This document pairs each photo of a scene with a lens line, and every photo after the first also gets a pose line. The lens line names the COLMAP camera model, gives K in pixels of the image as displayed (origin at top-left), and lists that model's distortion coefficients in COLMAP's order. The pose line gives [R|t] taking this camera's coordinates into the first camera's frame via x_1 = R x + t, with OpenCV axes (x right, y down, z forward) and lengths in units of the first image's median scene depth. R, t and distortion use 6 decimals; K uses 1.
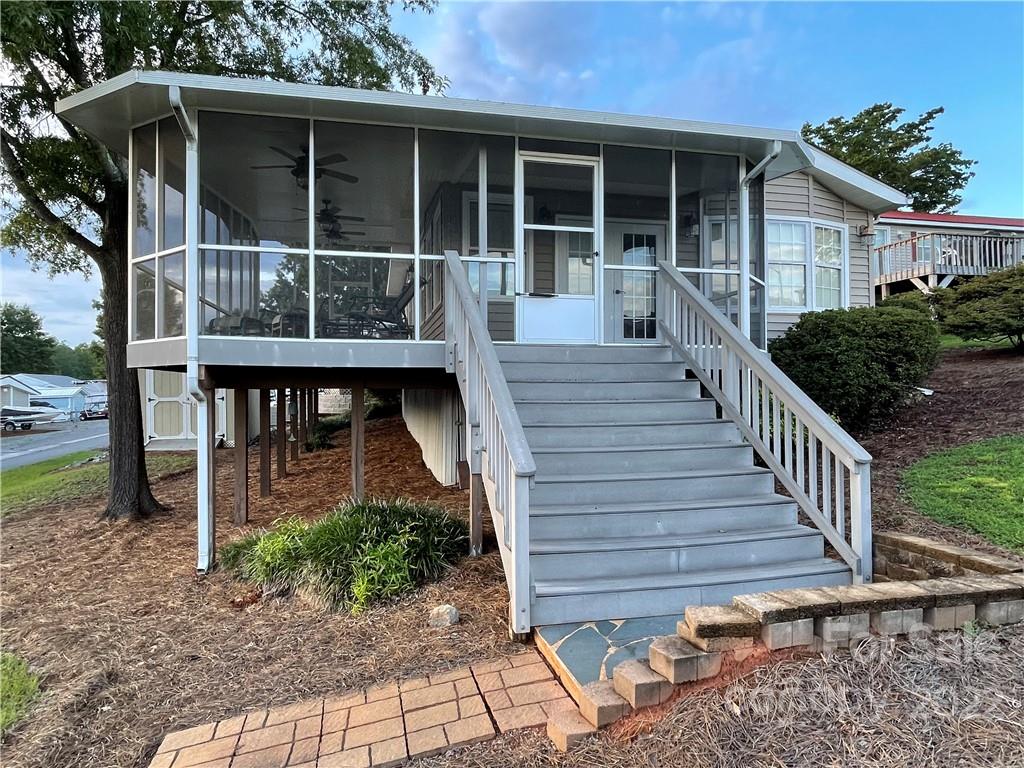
lens RADIAL K [[620.7, 0, 506.6], [0, 620.7, 383.8], [0, 0, 1]] dist [-0.000391, 0.000127]
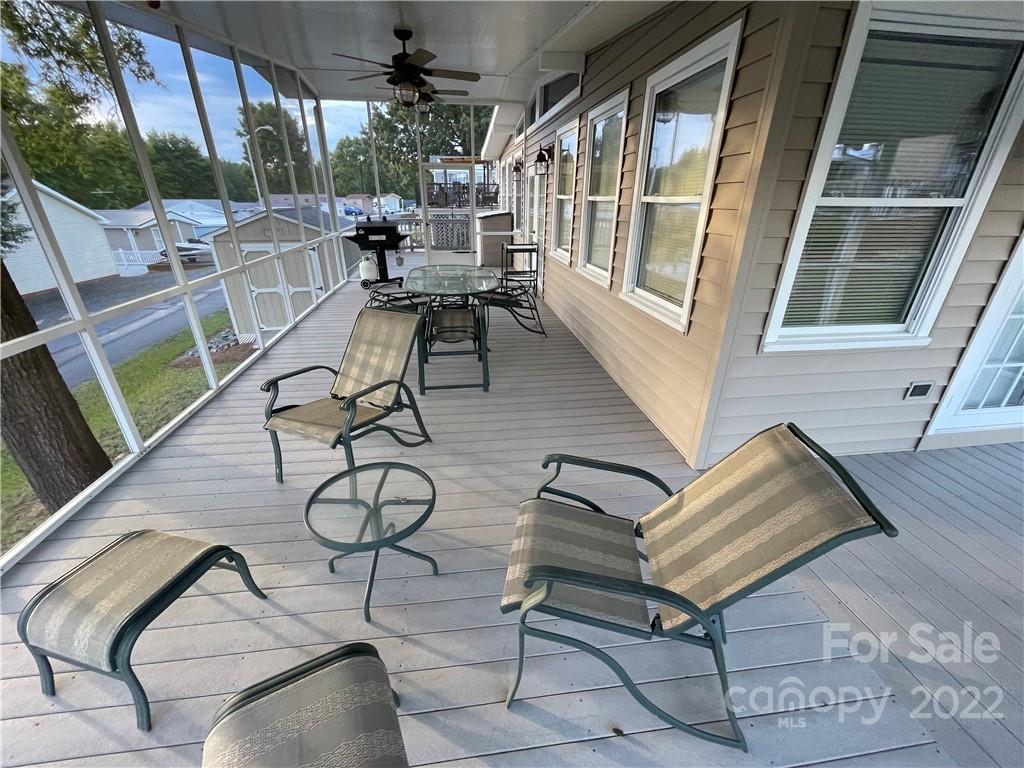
lens RADIAL K [[414.7, 0, 511.3], [0, 414.7, 386.1], [0, 0, 1]] dist [-0.001530, 0.001378]
pose [[0.995980, 0.046307, -0.076682, -0.105076], [-0.009731, 0.906882, 0.421272, -0.114057], [0.089049, -0.418832, 0.903687, 0.375992]]
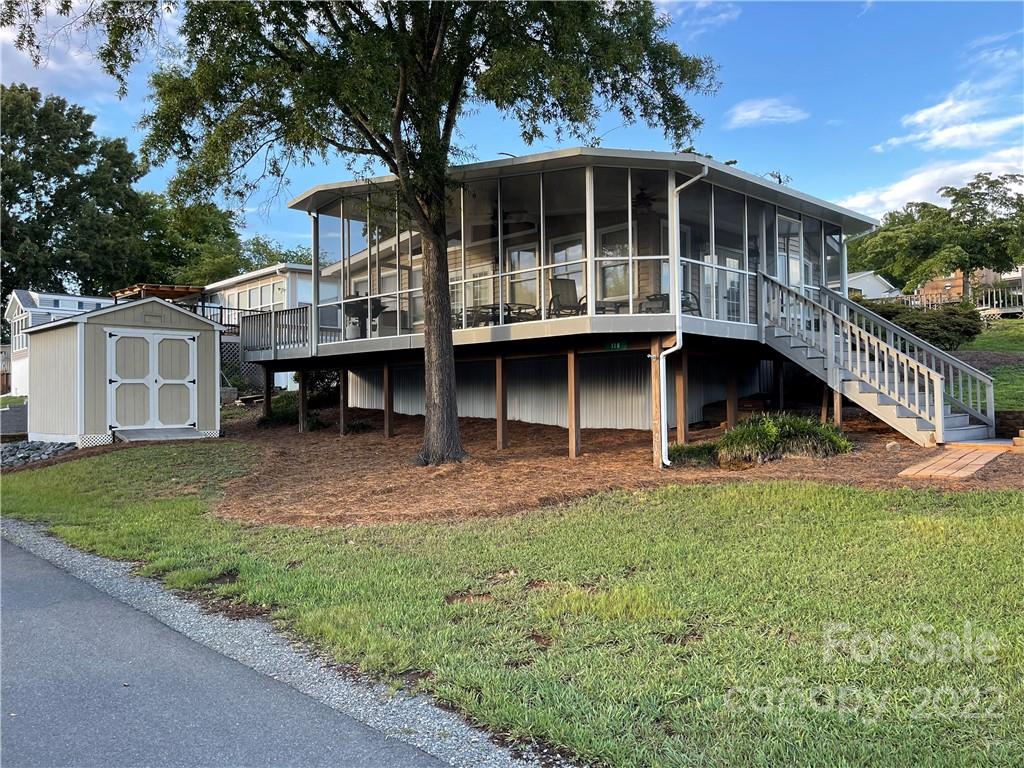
lens RADIAL K [[803.8, 0, 521.7], [0, 803.8, 376.7], [0, 0, 1]] dist [0.054058, 0.008997]
pose [[0.850474, 0.016375, 0.525762, -0.660924], [0.000432, 0.999493, -0.031827, 0.052673], [-0.526017, 0.027295, 0.850036, -0.187835]]
